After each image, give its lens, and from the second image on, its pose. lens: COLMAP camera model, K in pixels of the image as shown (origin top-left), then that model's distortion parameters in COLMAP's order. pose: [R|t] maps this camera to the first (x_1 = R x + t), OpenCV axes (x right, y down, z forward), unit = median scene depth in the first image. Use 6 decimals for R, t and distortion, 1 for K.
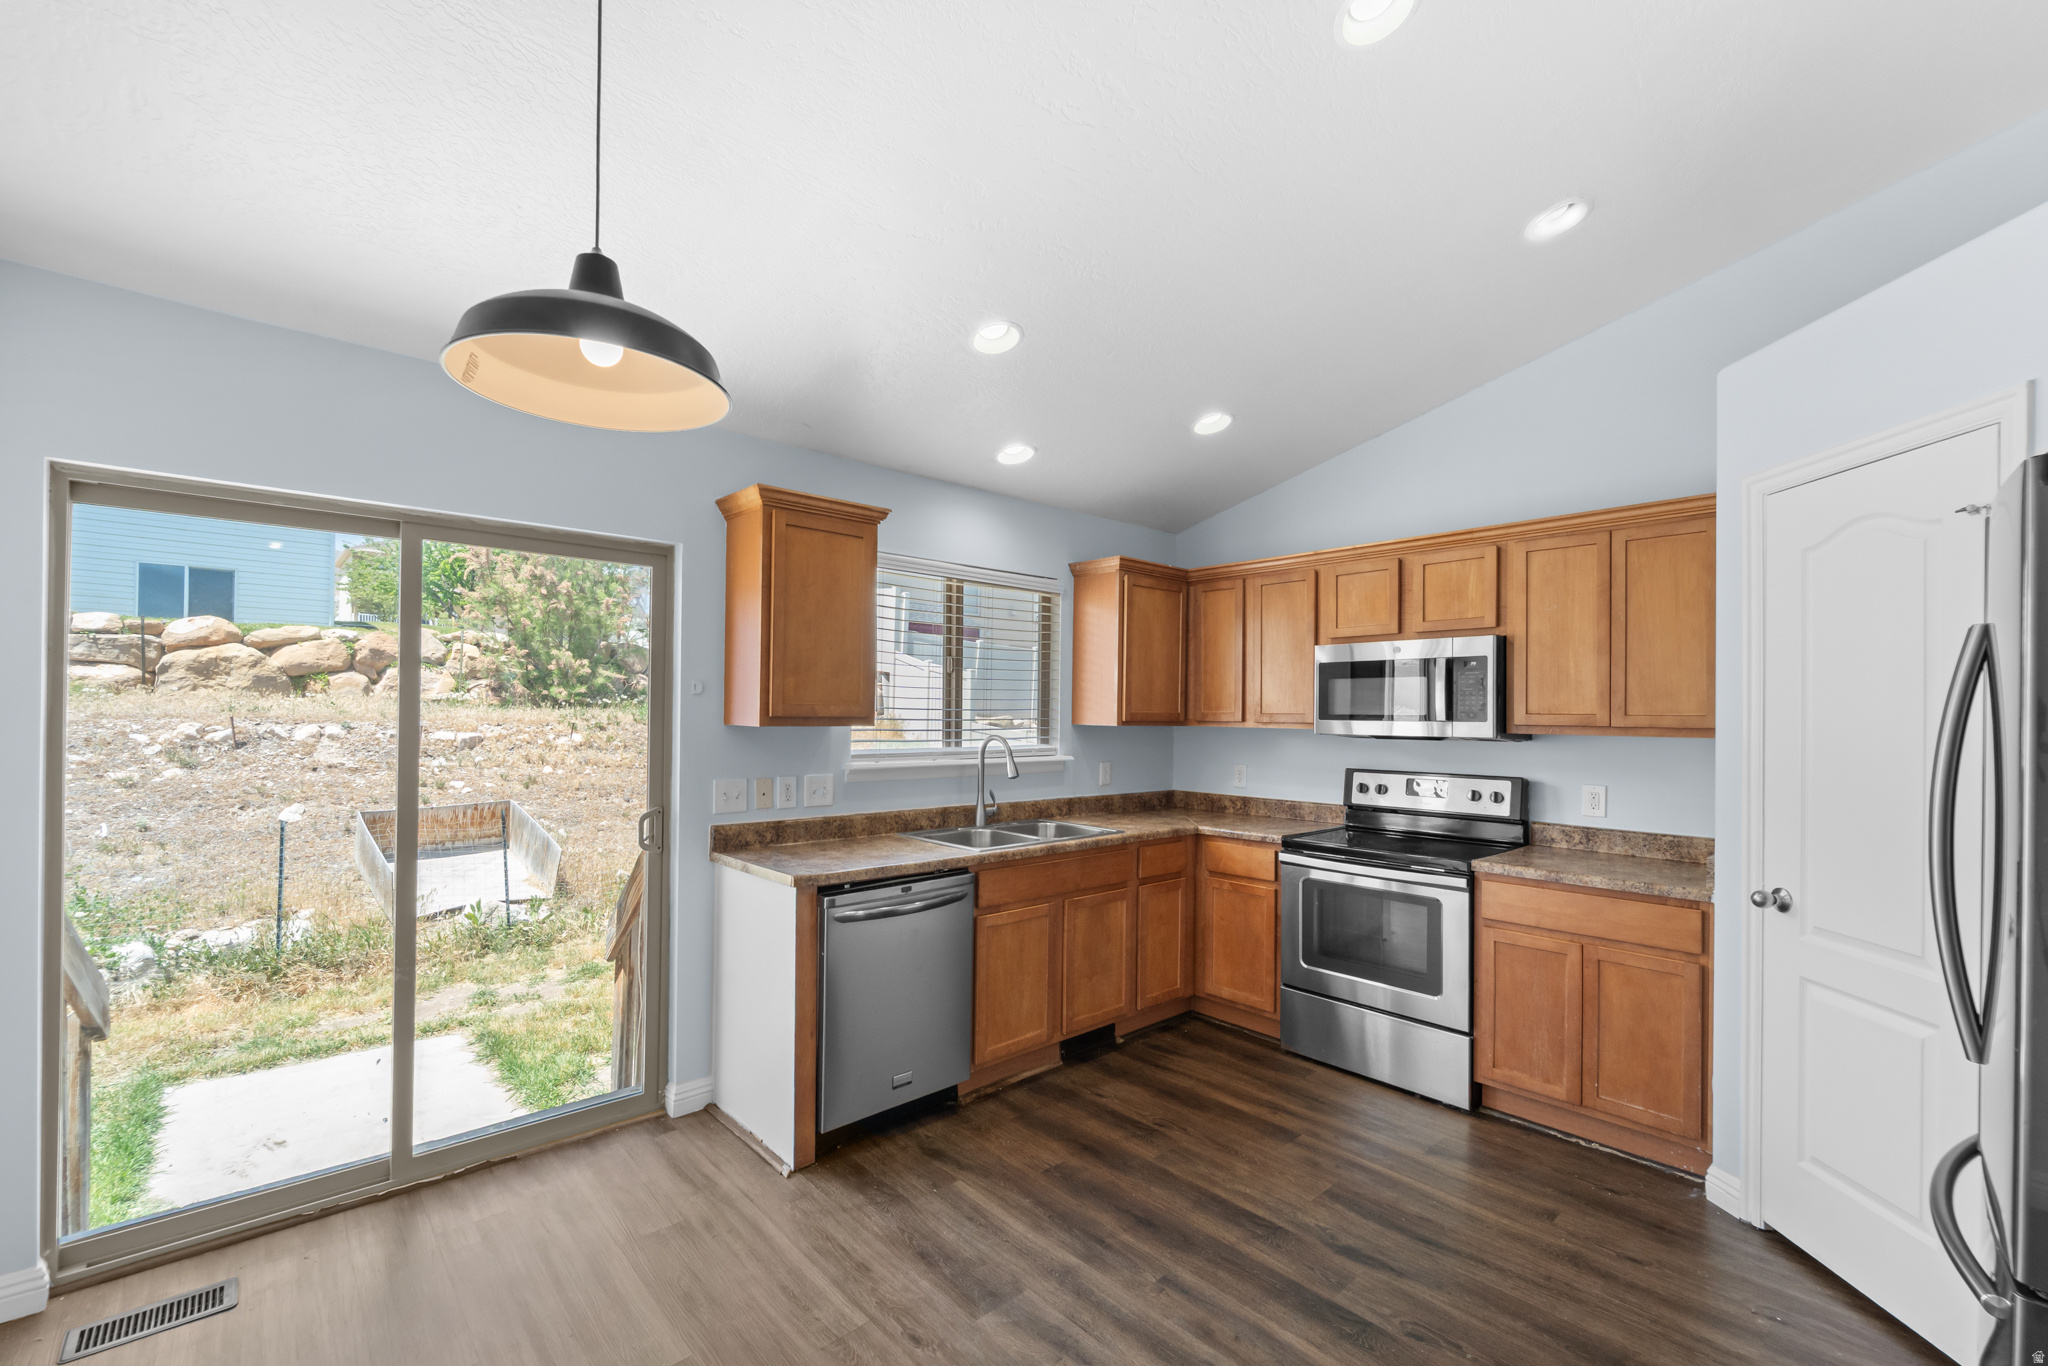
lens RADIAL K [[869.3, 0, 1016.4], [0, 869.3, 702.9], [0, 0, 1]] dist [0.003054, -0.000213]
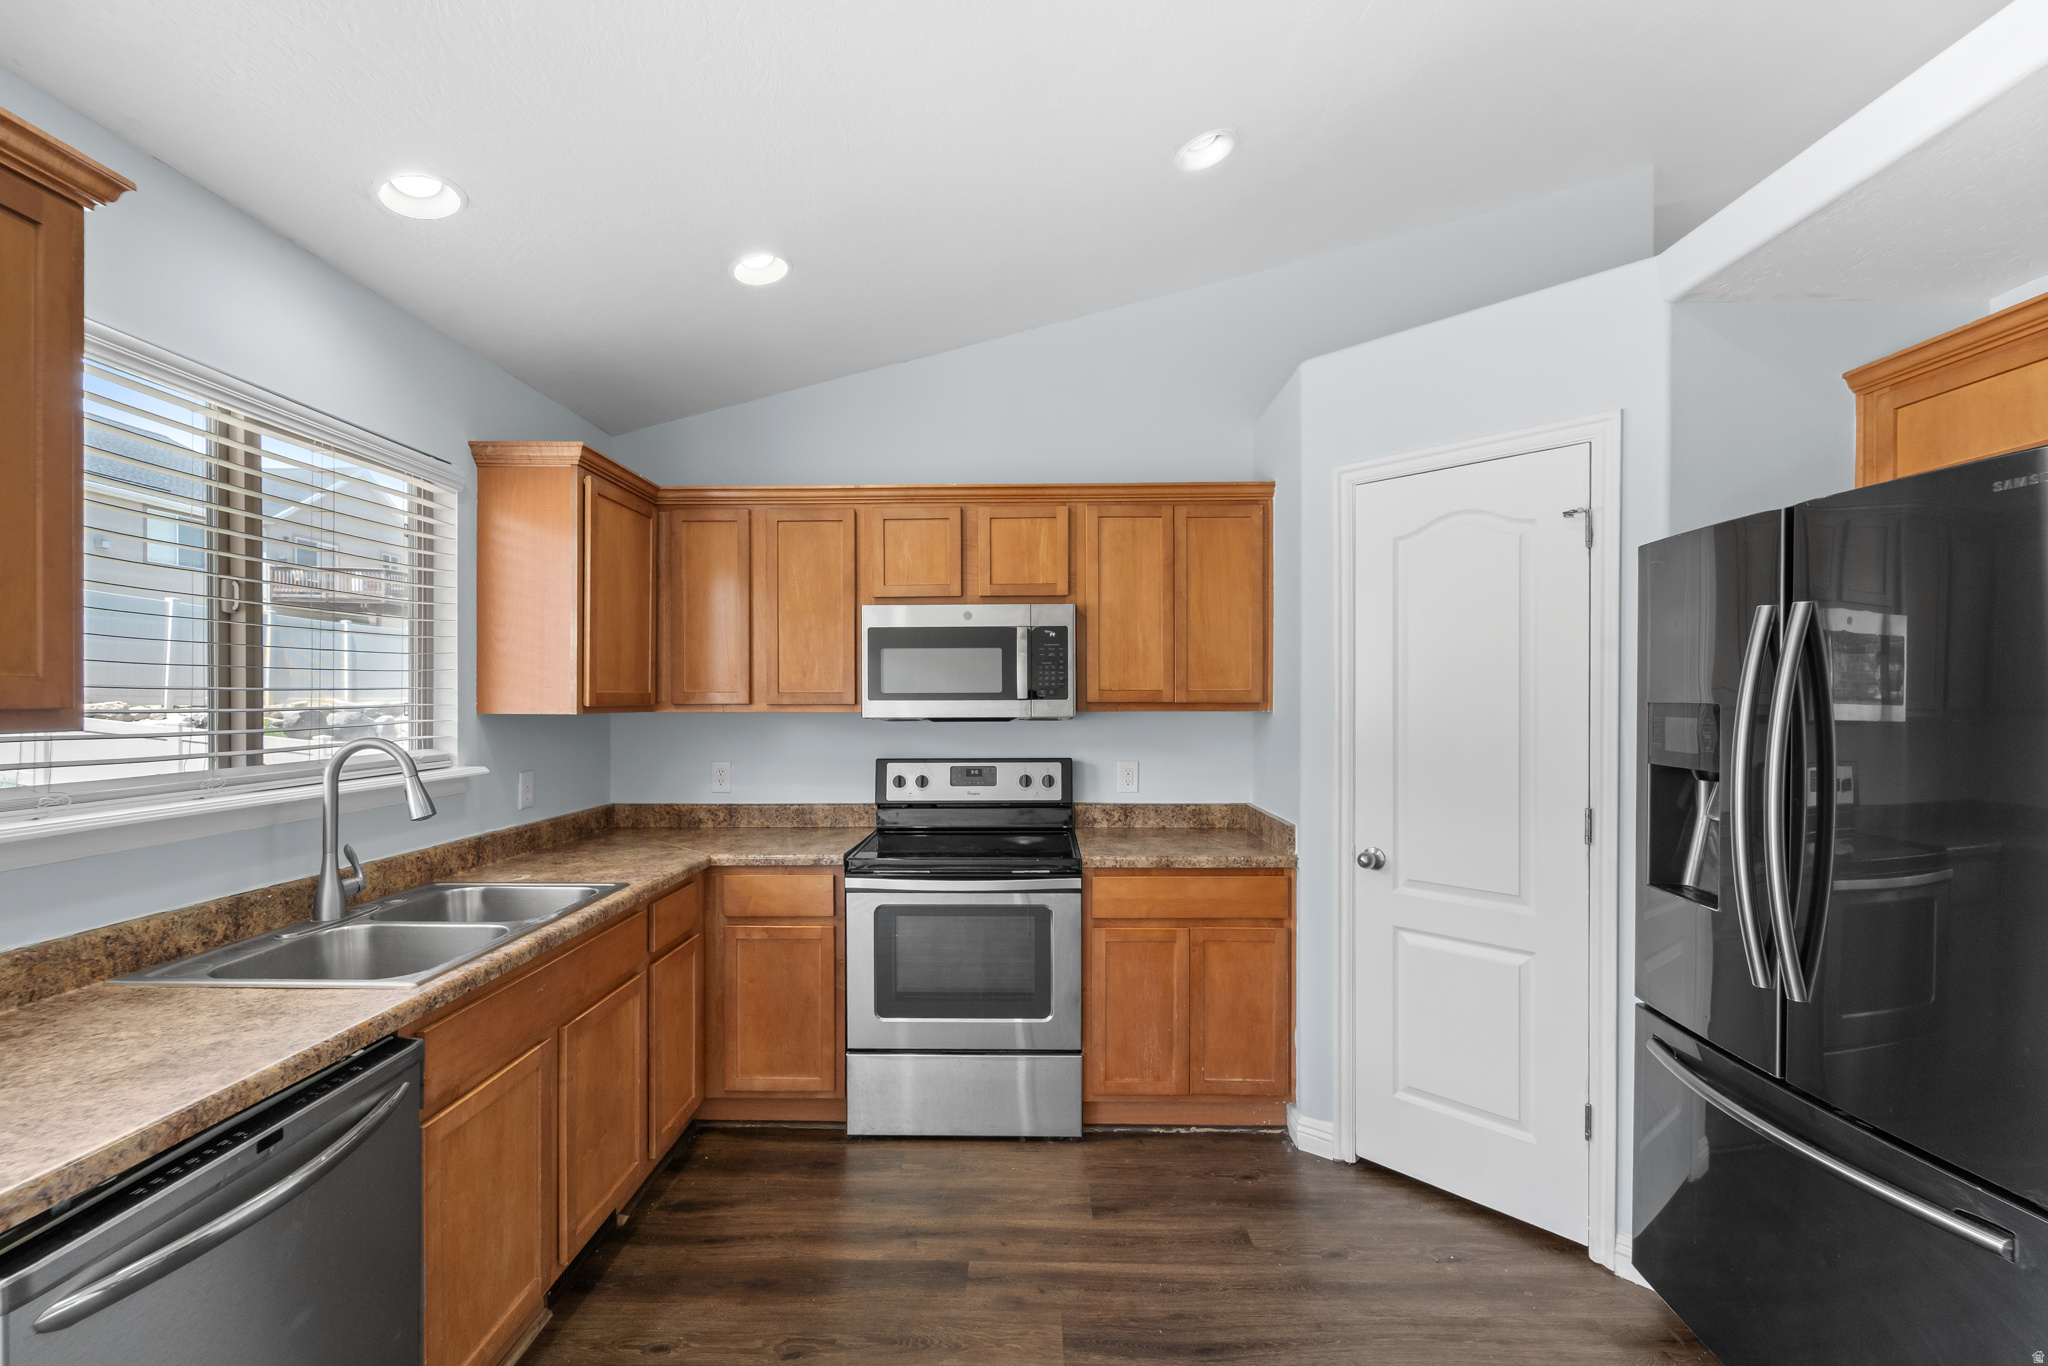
lens RADIAL K [[871.8, 0, 1016.7], [0, 871.8, 698.3], [0, 0, 1]] dist [0.001946, -0.000226]
pose [[0.681396, -0.012753, 0.731804, -0.155583], [-0.000125, 0.999846, 0.017541, 0.004539], [-0.731915, -0.012044, 0.681290, 0.409140]]
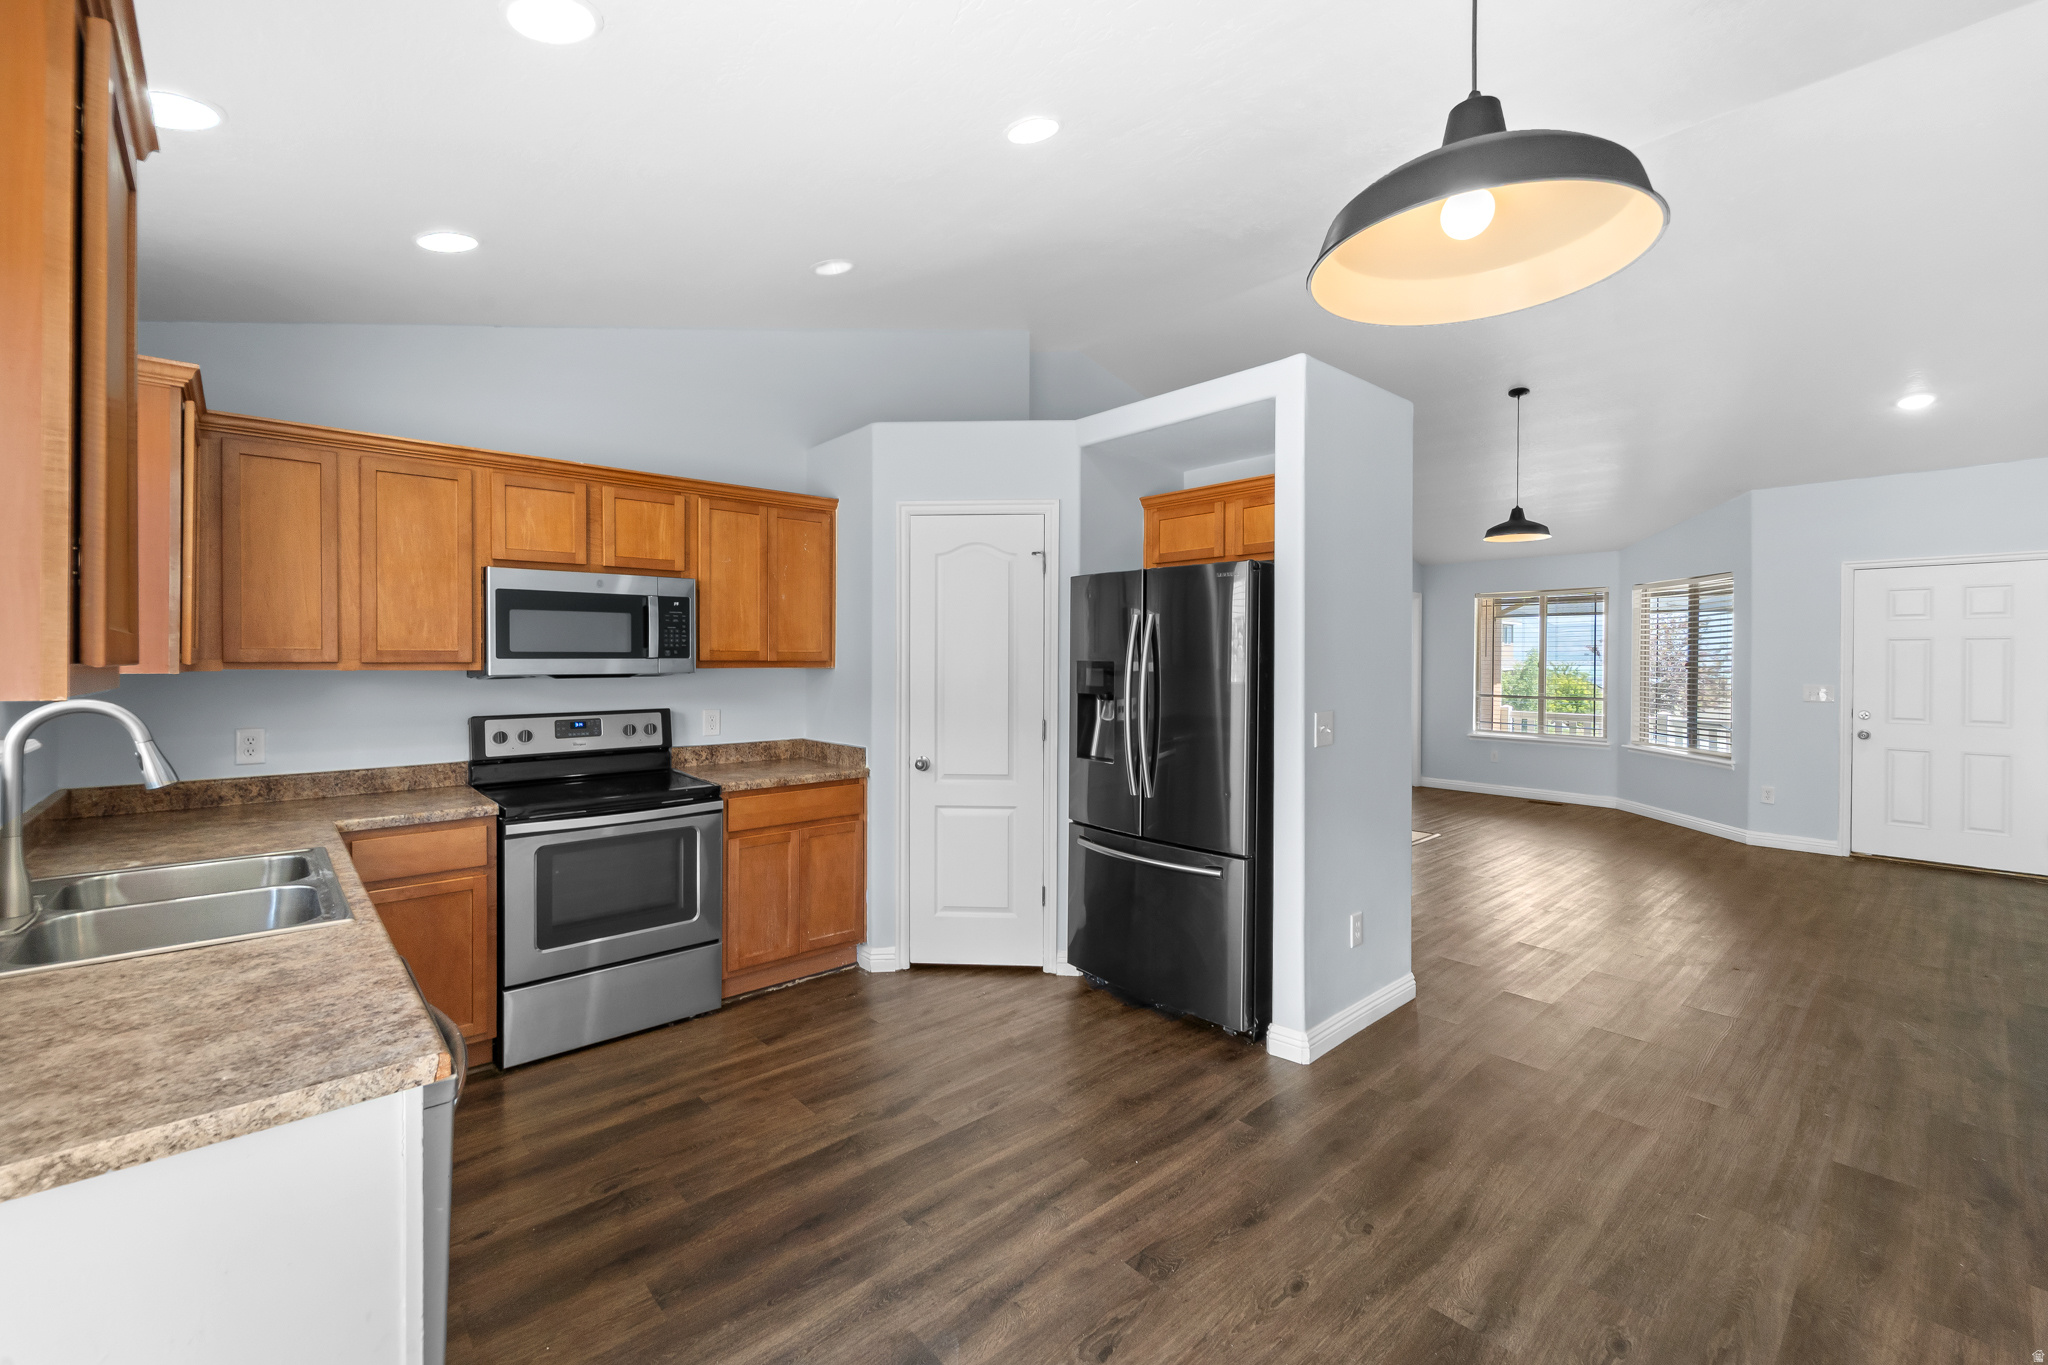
lens RADIAL K [[852.8, 0, 1028.8], [0, 852.8, 662.5], [0, 0, 1]] dist [0.007804, -0.000325]
pose [[-0.008137, -0.016782, 0.999826, -0.518205], [-0.014997, 0.999749, 0.016658, 0.002836], [-0.999854, -0.014859, -0.008387, 0.568572]]
